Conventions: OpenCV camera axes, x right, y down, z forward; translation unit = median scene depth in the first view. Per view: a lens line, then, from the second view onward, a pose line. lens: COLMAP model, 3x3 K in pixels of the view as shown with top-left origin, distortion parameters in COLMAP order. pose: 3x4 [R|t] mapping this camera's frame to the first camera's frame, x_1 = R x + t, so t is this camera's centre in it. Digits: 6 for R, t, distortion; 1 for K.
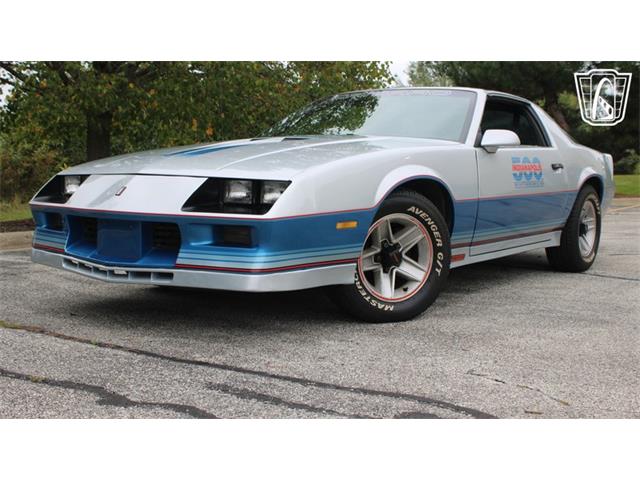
lens RADIAL K [[861.5, 0, 320.0], [0, 861.5, 240.0], [0, 0, 1]] dist [-0.001037, 0.002939]
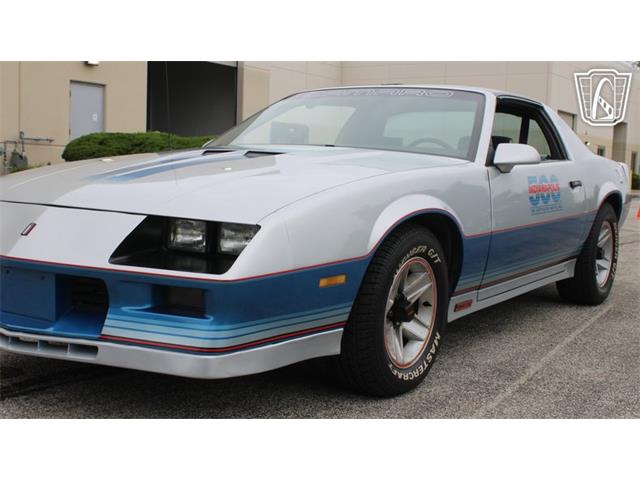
lens RADIAL K [[861.5, 0, 320.0], [0, 861.5, 240.0], [0, 0, 1]] dist [-0.001037, 0.002939]
pose [[0.998439, 0.009893, 0.054972, -0.020266], [-0.011811, 0.999329, 0.034670, -0.074420], [-0.054592, -0.035266, 0.997886, 0.238036]]
